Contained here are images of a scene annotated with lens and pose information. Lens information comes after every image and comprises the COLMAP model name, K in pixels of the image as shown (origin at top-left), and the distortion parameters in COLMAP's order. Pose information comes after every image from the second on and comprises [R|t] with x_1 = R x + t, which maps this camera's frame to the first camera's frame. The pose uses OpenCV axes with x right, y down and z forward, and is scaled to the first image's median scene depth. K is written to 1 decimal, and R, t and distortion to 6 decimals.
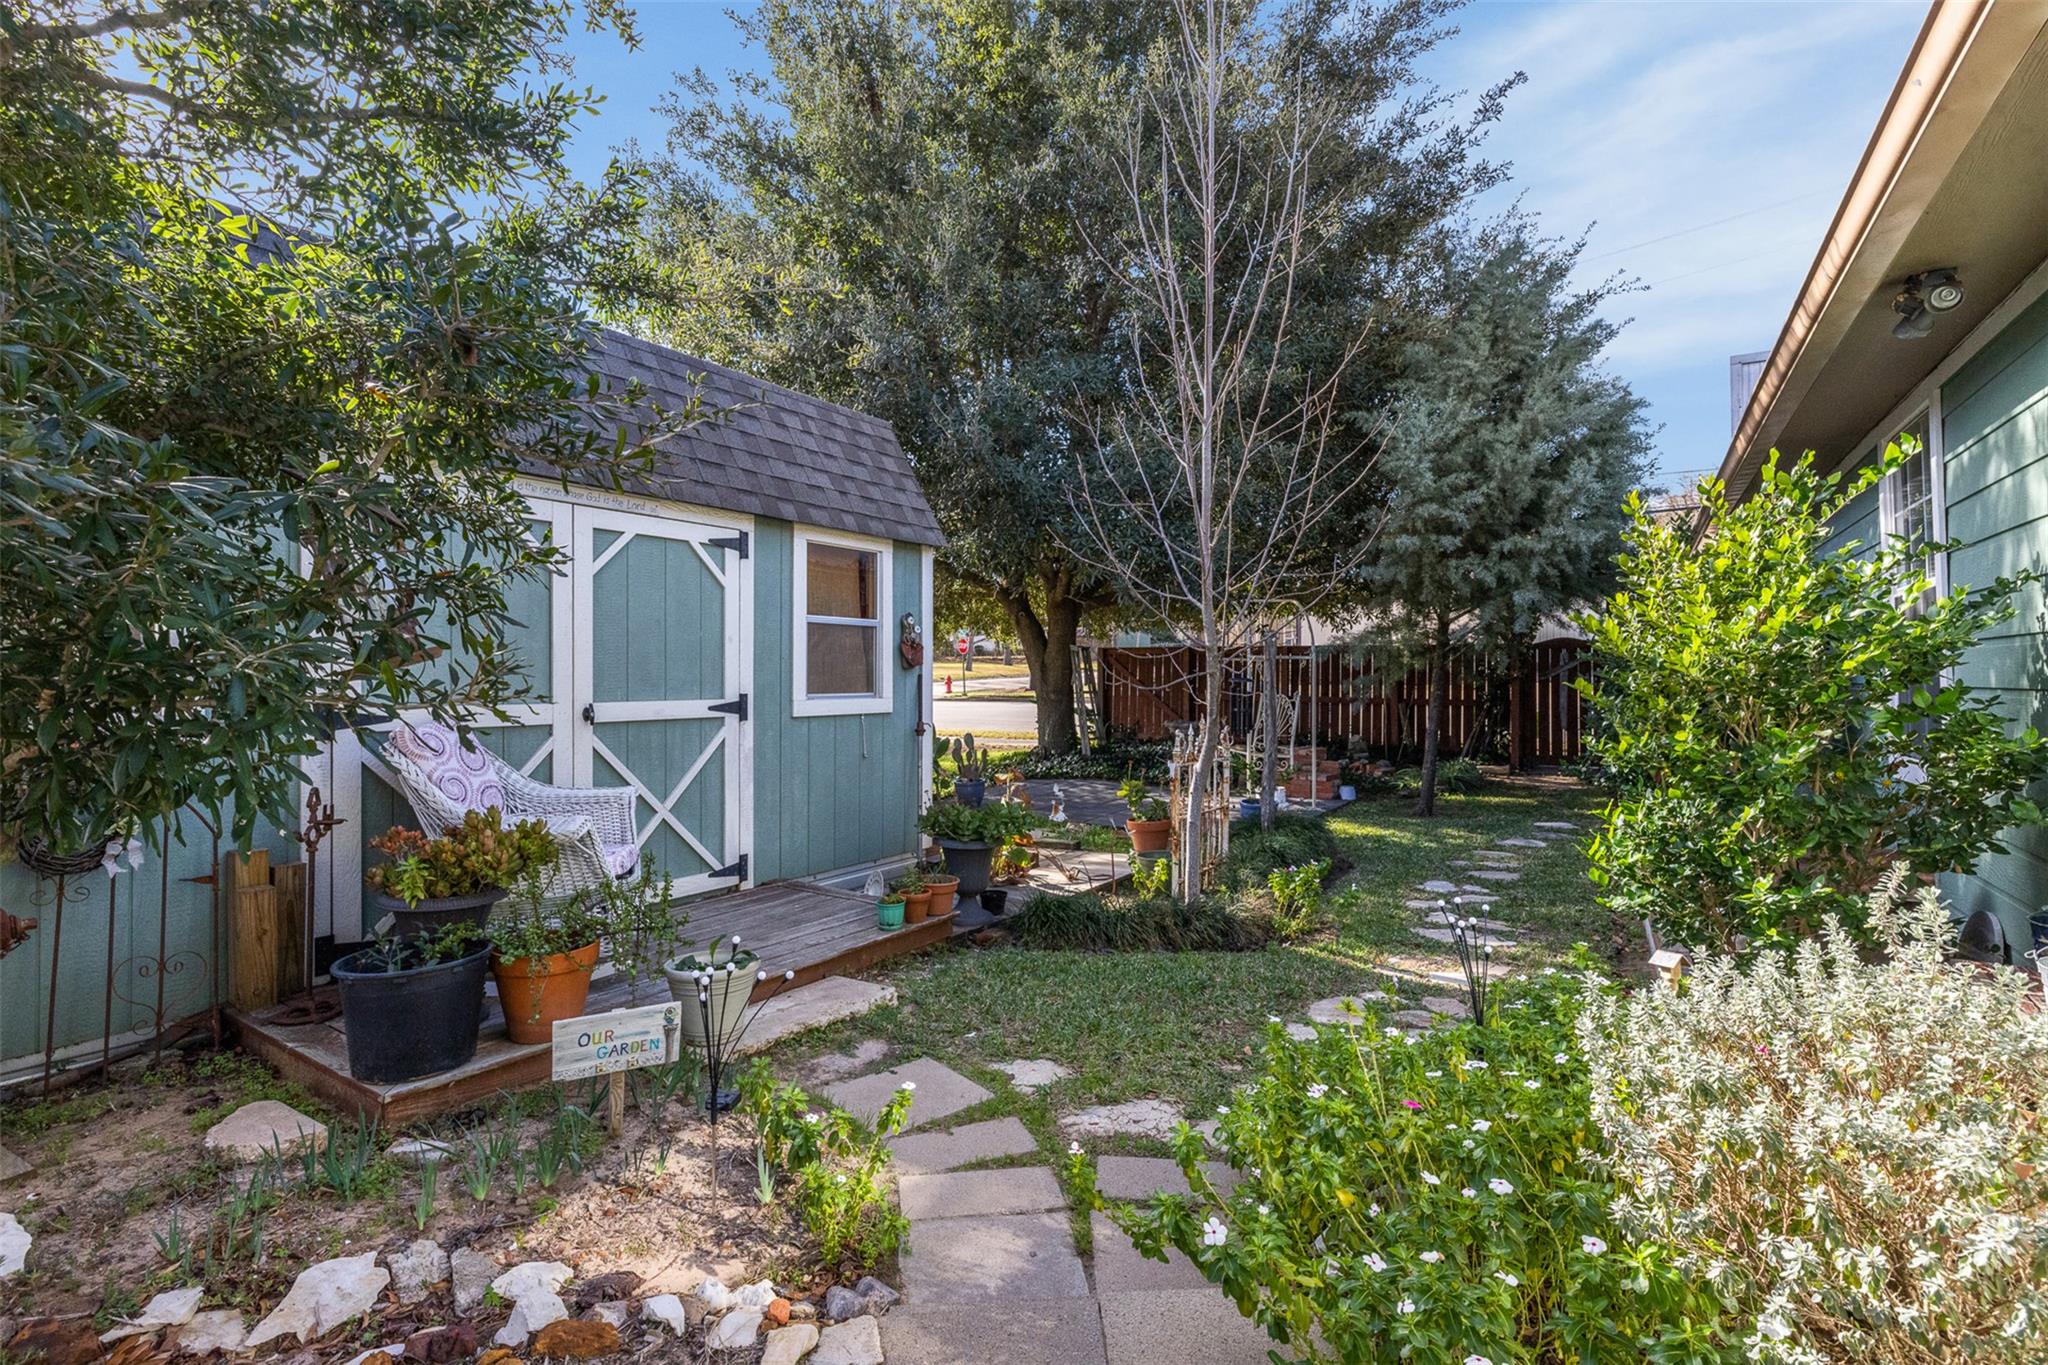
lens RADIAL K [[1016.5, 0, 1028.6], [0, 1016.5, 675.5], [0, 0, 1]] dist [-0.001154, -0.000019]
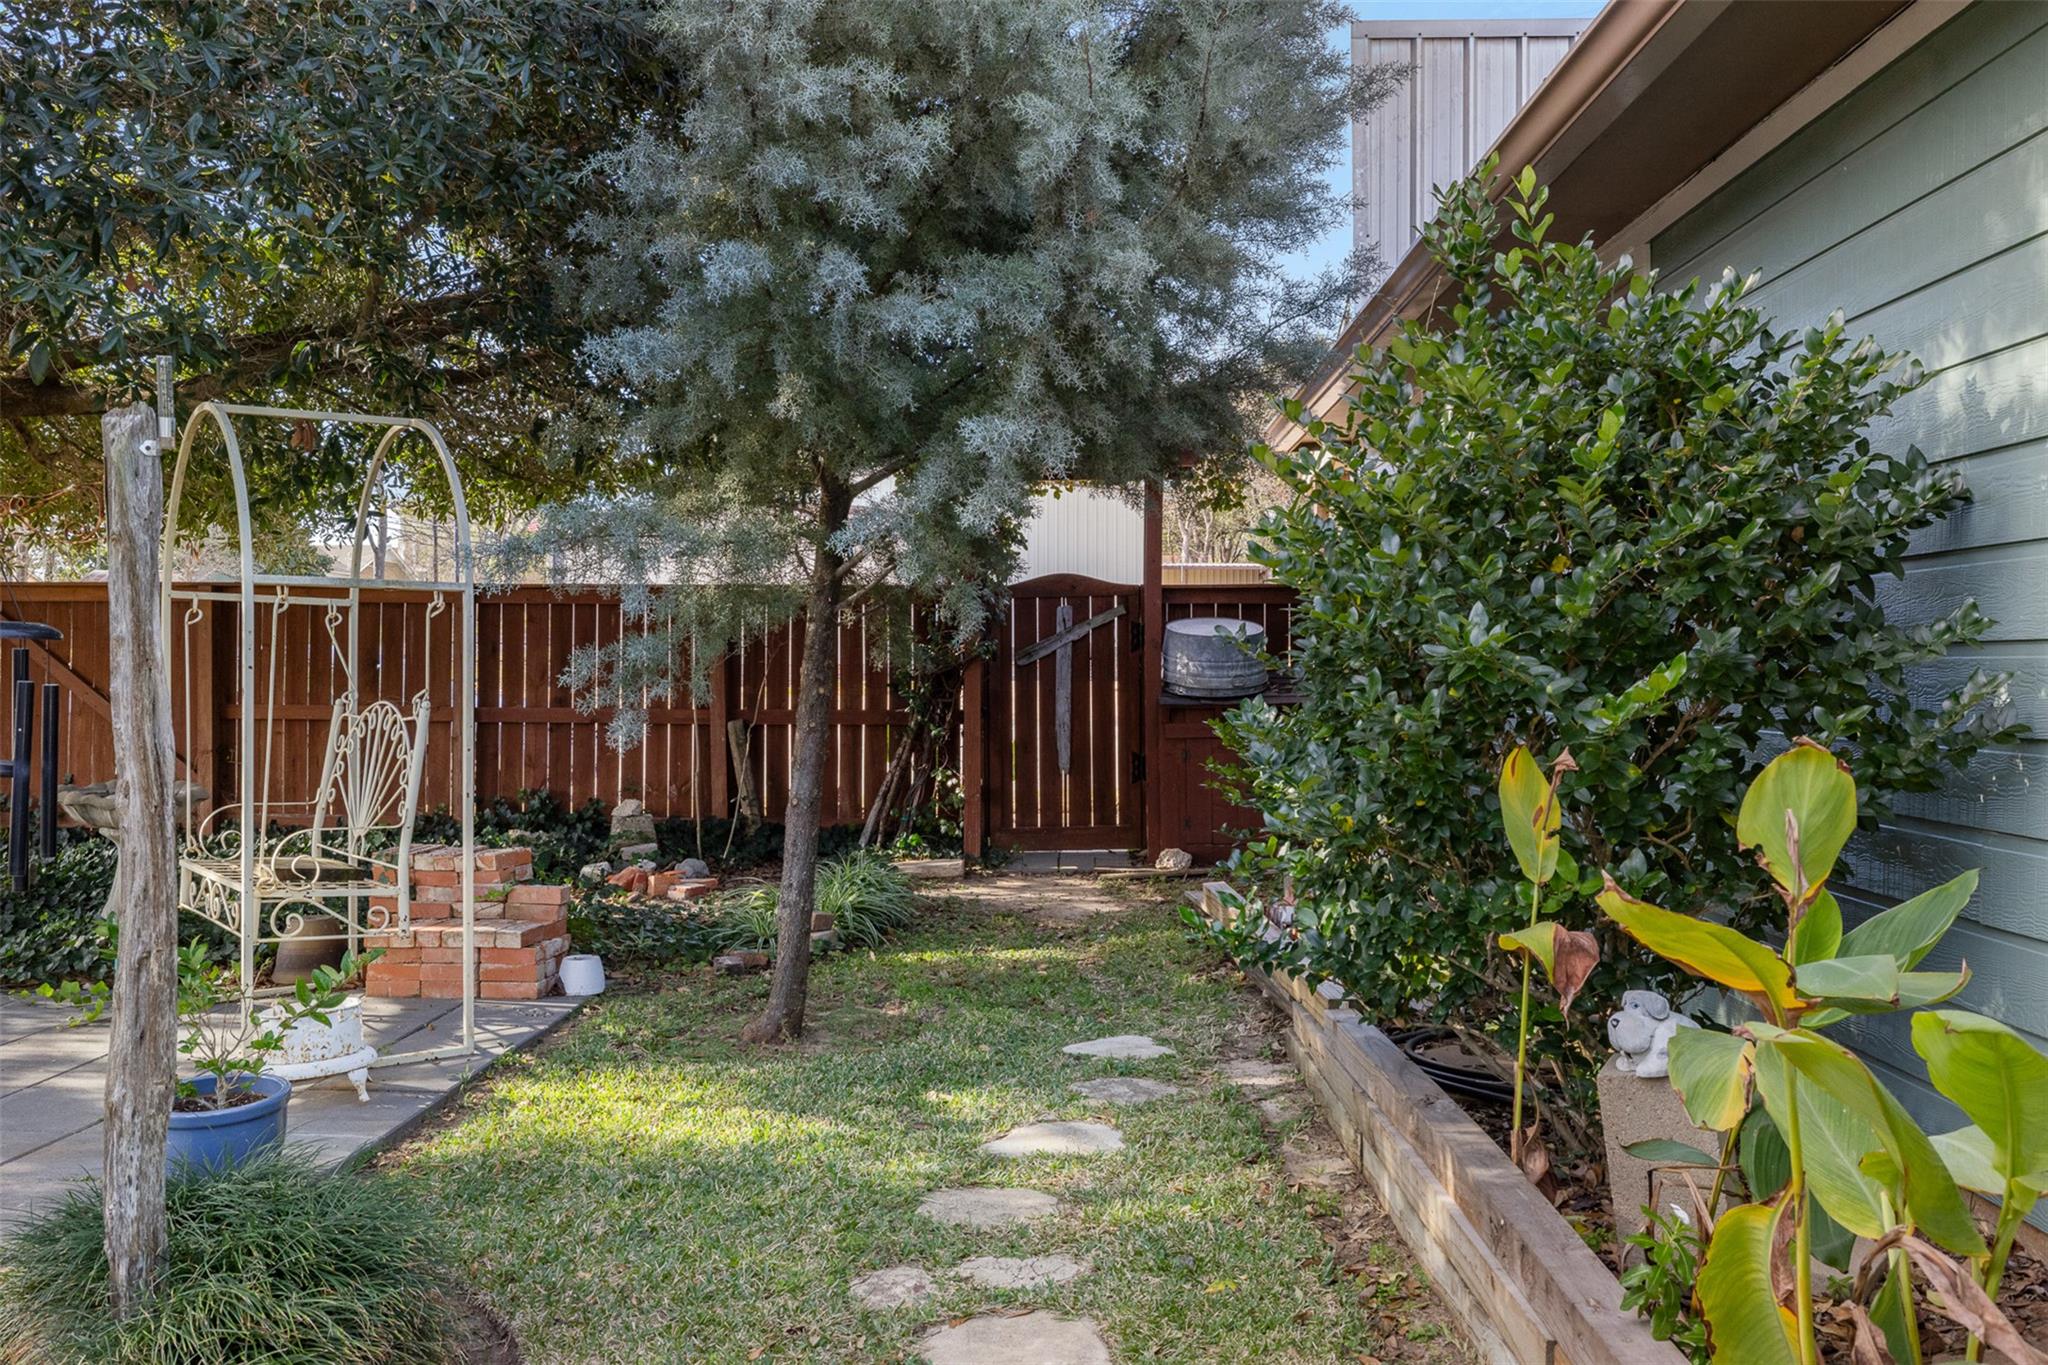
lens RADIAL K [[1708.5, 0, 1025.1], [0, 1708.5, 678.8], [0, 0, 1]] dist [0.004345, 0.001170]
pose [[0.872756, -0.005035, 0.488131, 0.153306], [0.003337, 0.999985, 0.004347, 0.008799], [-0.488145, -0.002165, 0.872760, 0.390852]]
